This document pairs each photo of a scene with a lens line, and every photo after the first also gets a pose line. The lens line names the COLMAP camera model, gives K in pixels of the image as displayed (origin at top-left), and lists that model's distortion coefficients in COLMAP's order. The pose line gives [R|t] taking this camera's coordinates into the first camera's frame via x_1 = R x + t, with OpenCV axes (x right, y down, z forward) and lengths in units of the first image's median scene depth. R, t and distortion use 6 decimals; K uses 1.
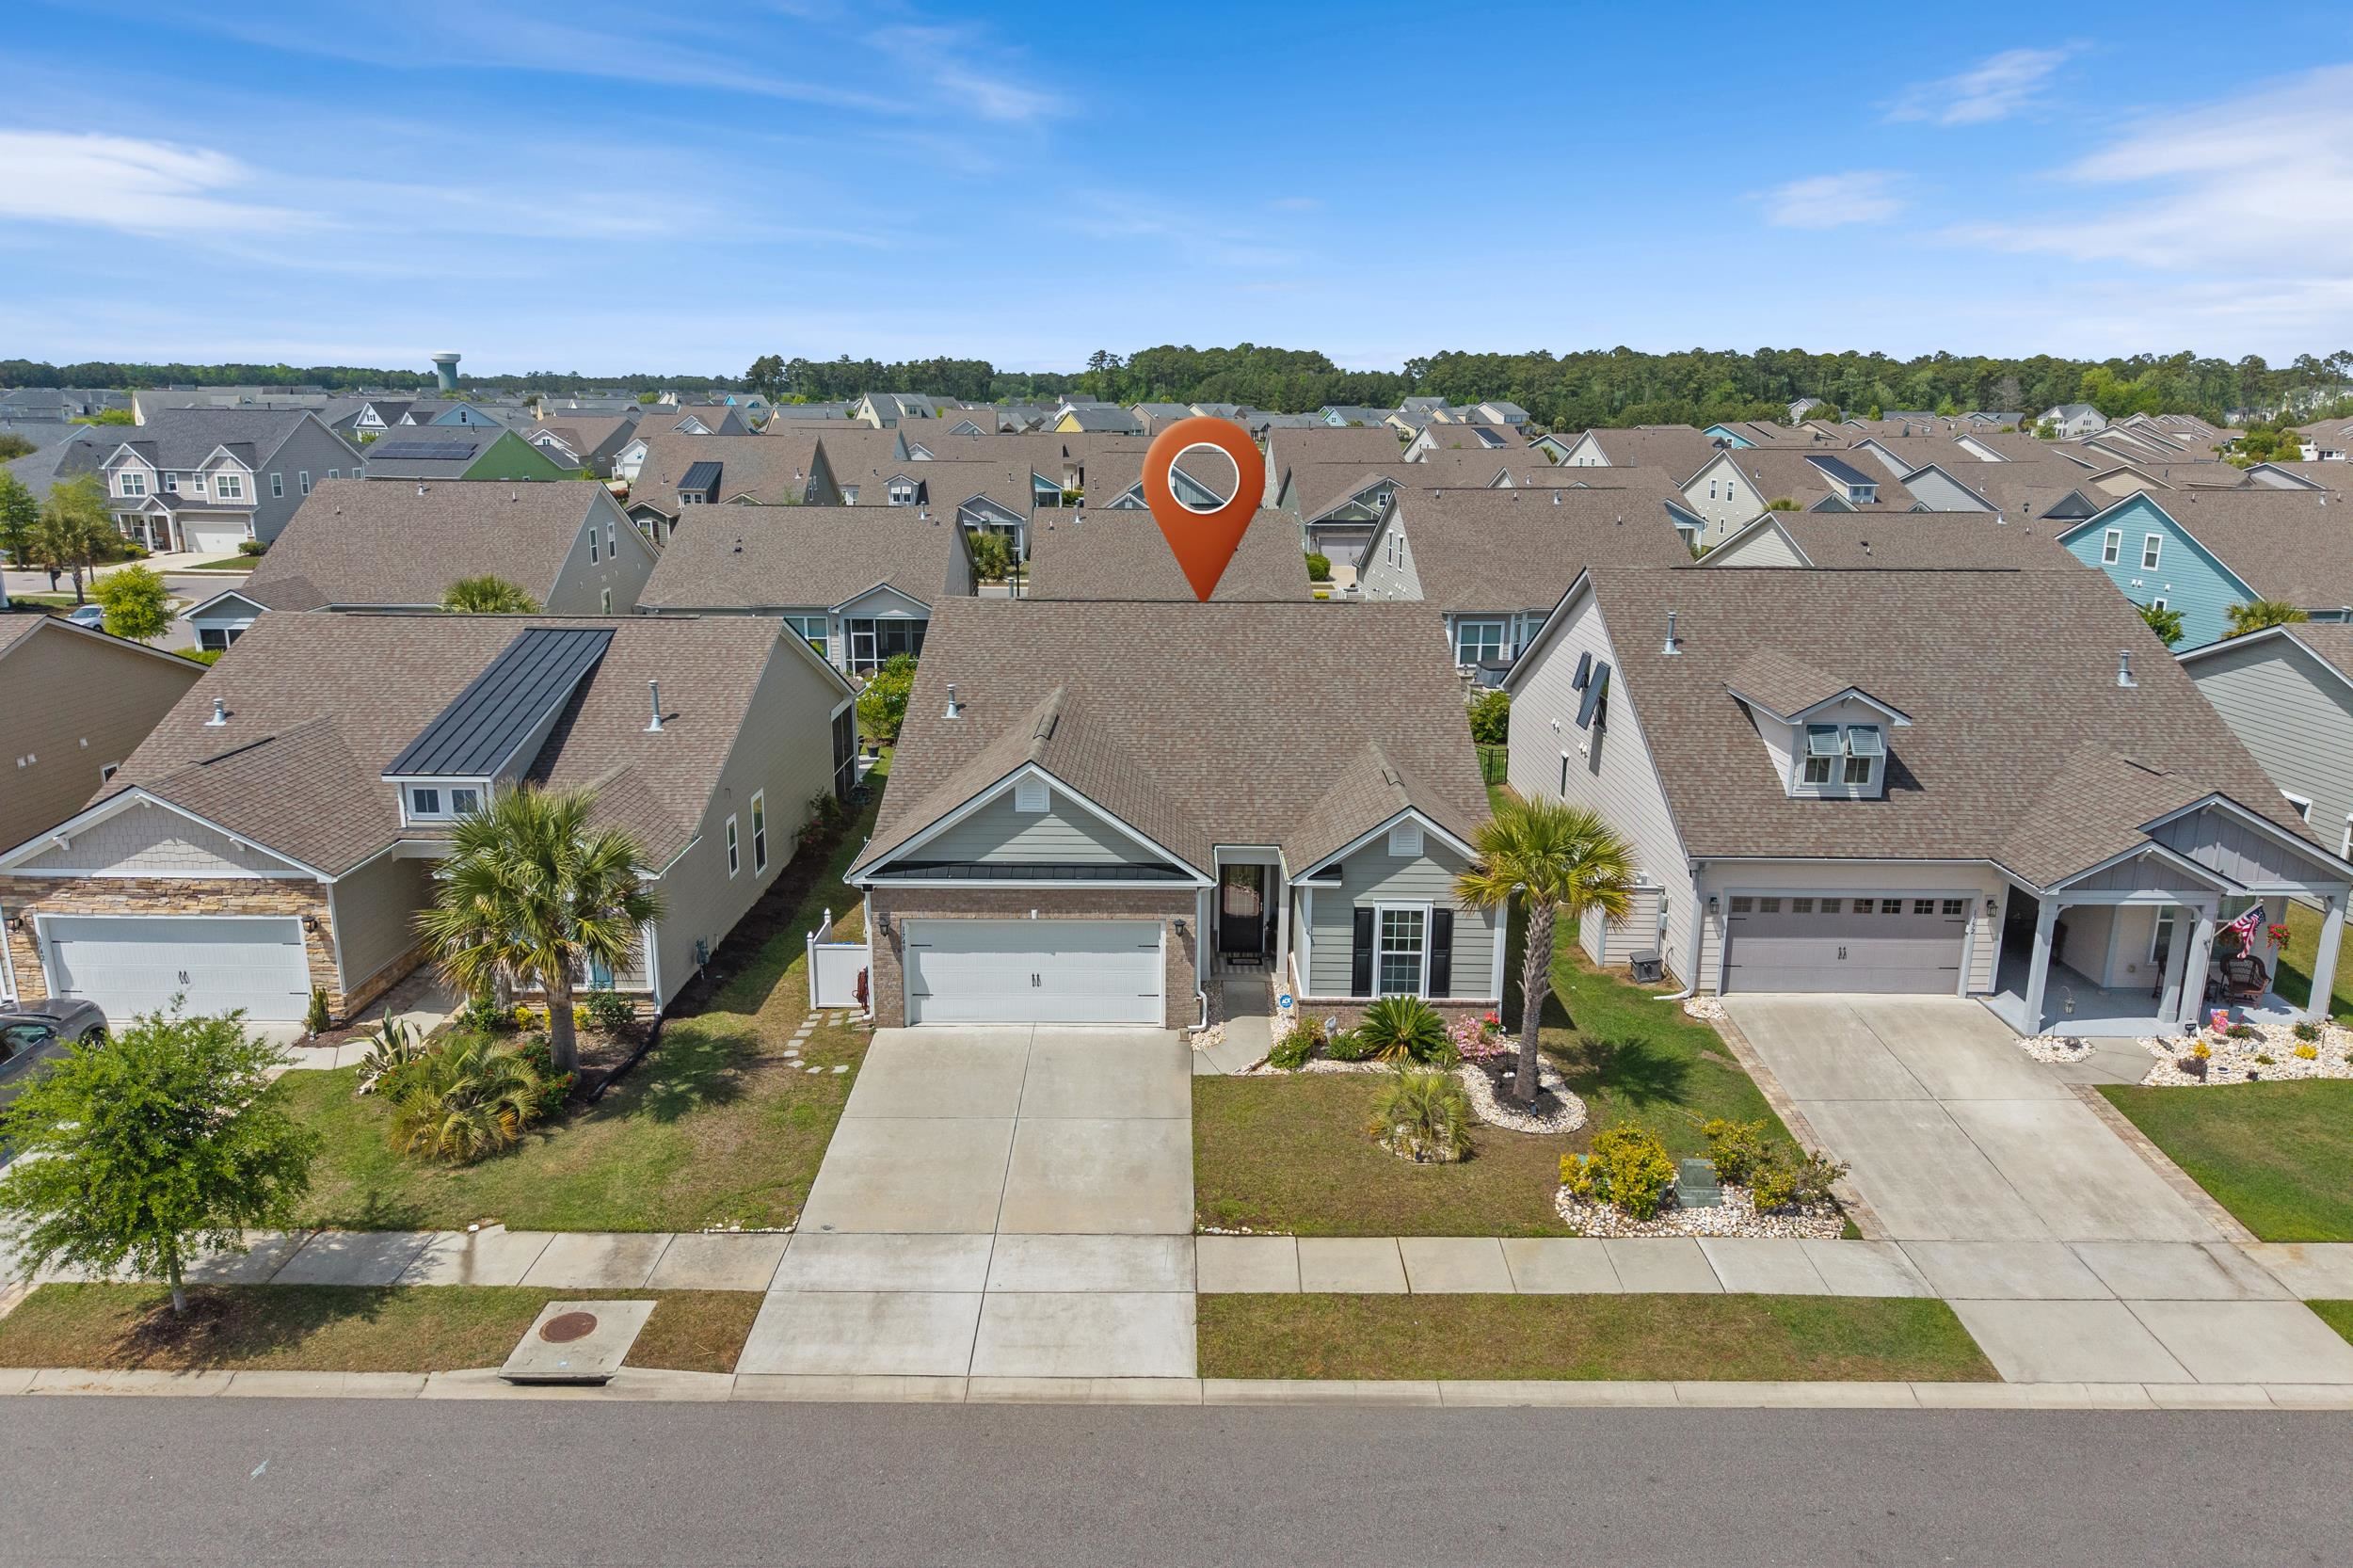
lens RADIAL K [[1633.0, 0, 1176.5], [0, 1633.0, 784.0], [0, 0, 1]] dist [0.009592, 0.000890]
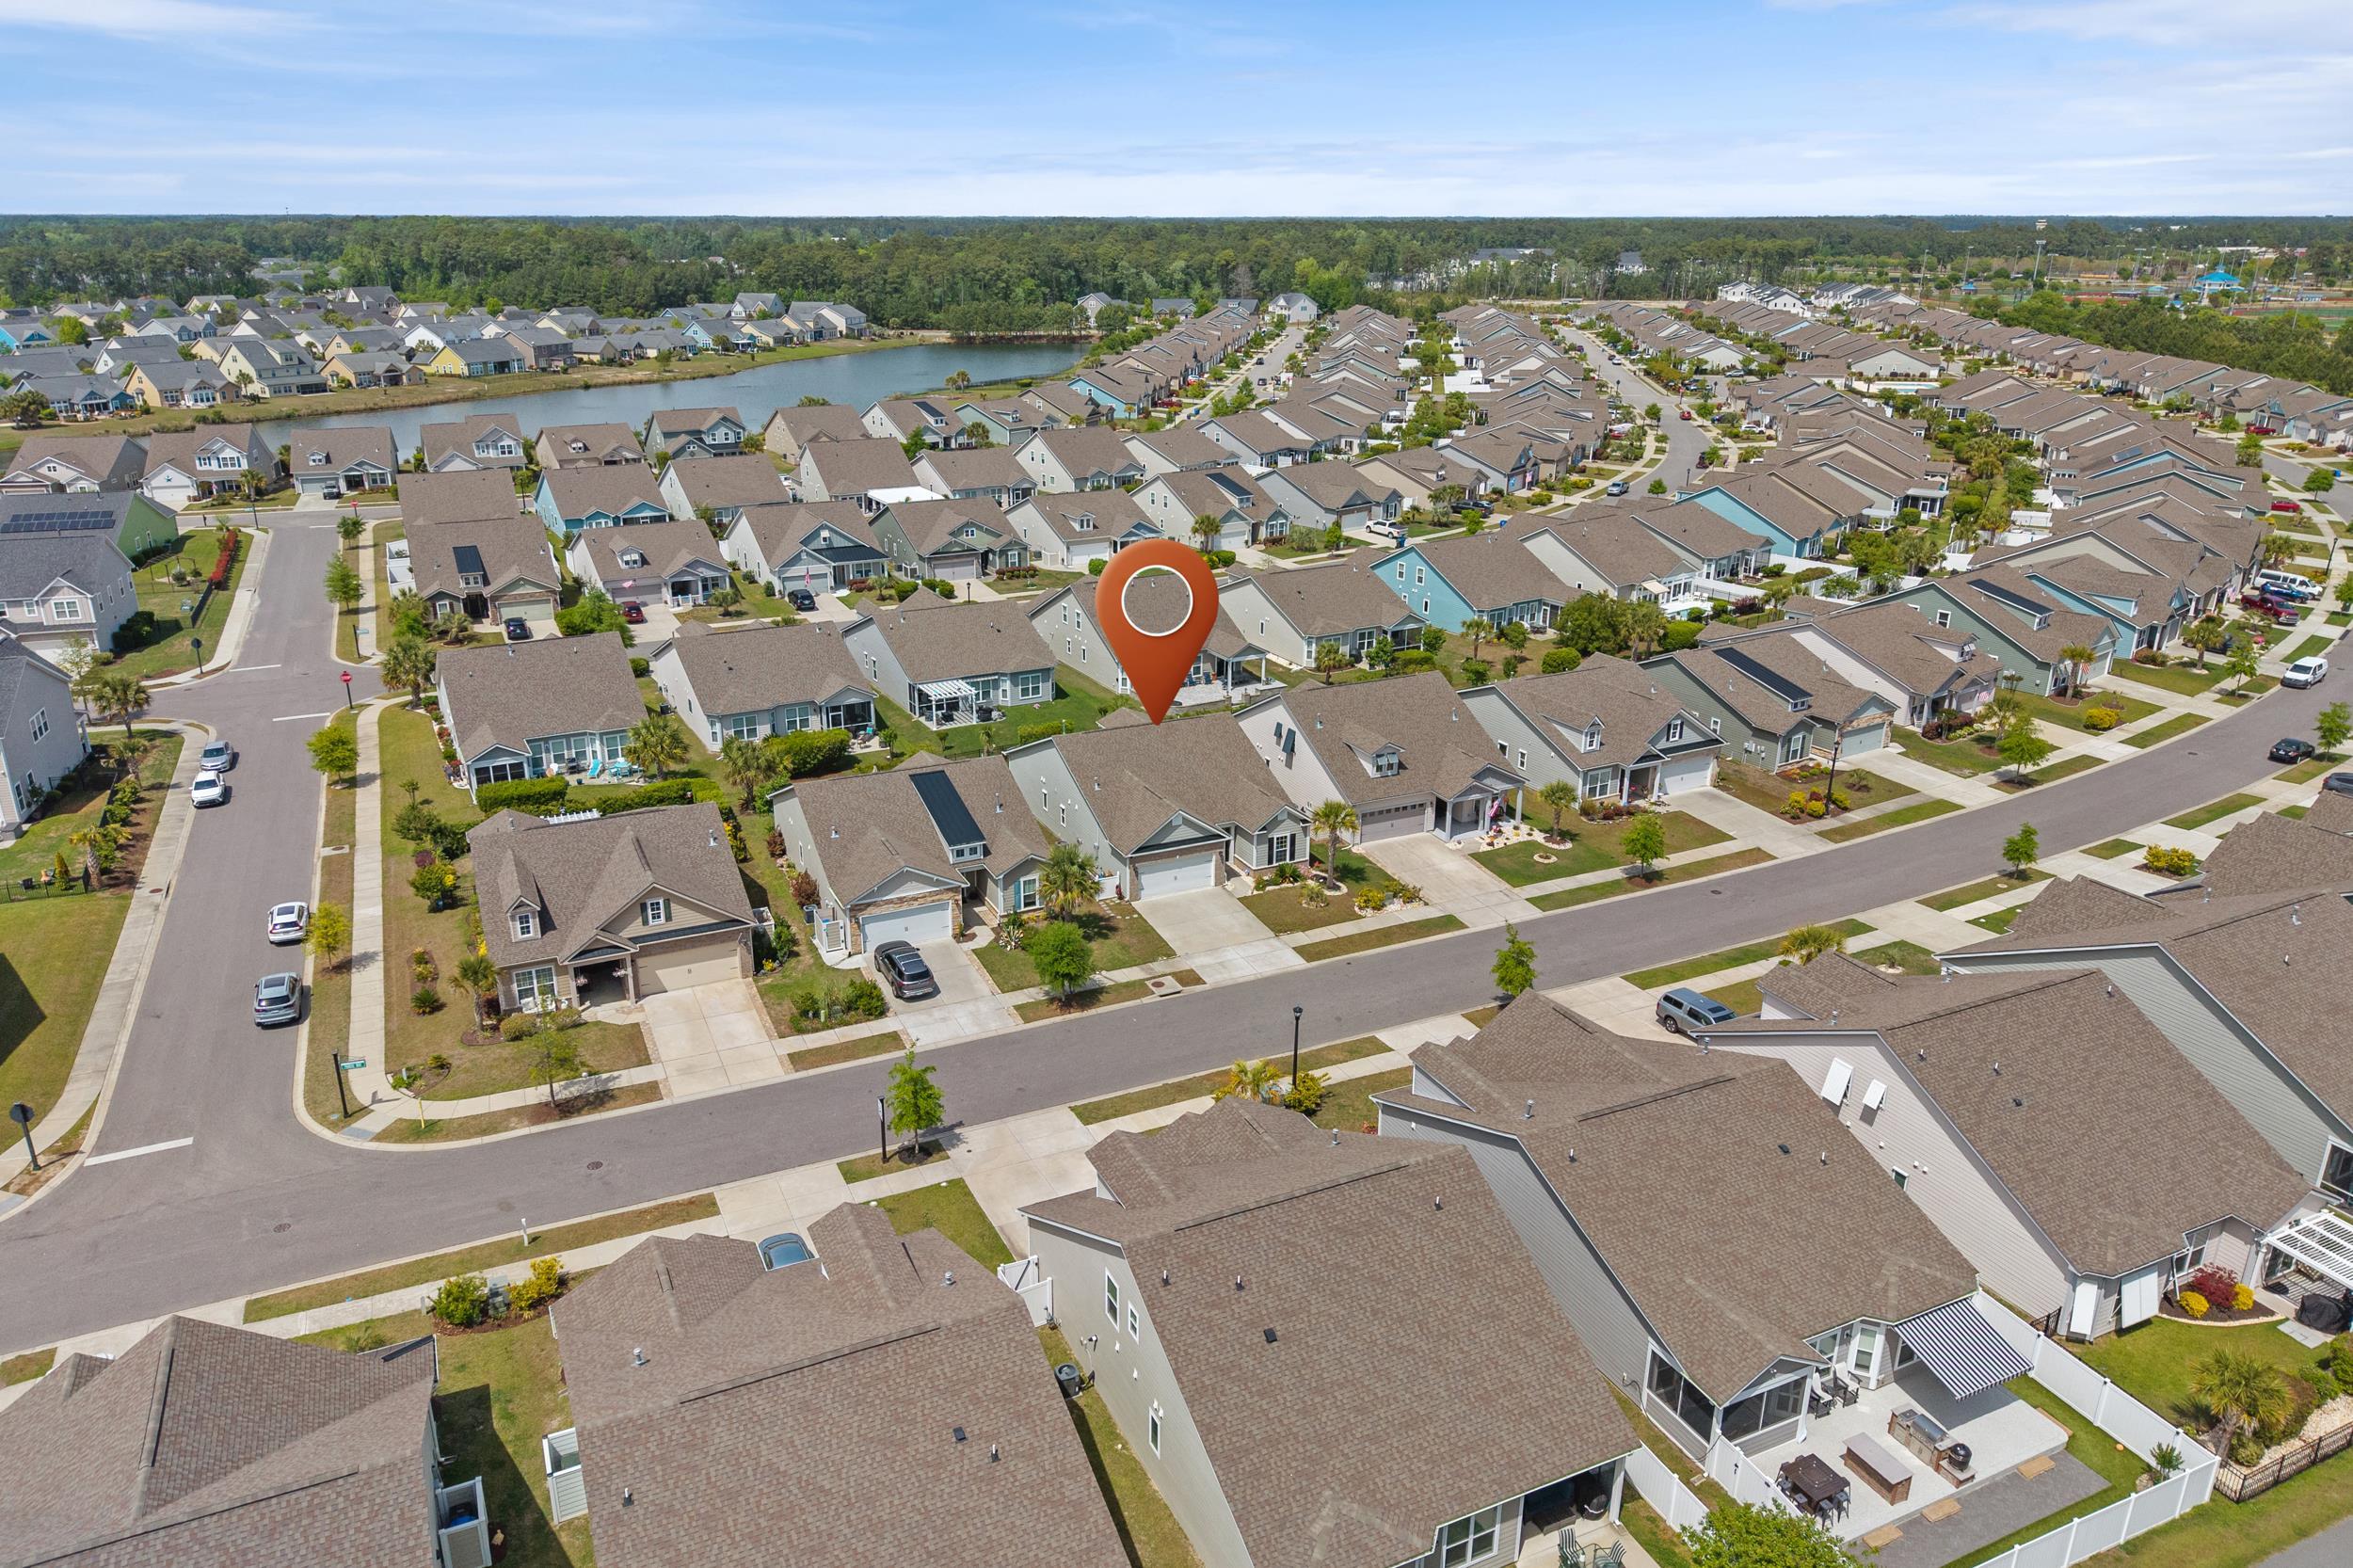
lens RADIAL K [[1584.7, 0, 1176.5], [0, 1584.7, 784.0], [0, 0, 1]] dist [0.080837, 0.000020]
pose [[0.906053, -0.151535, 0.395101, -1.253283], [0.110672, 0.986042, 0.124386, -0.430780], [-0.408435, -0.068974, 0.910178, -1.730636]]
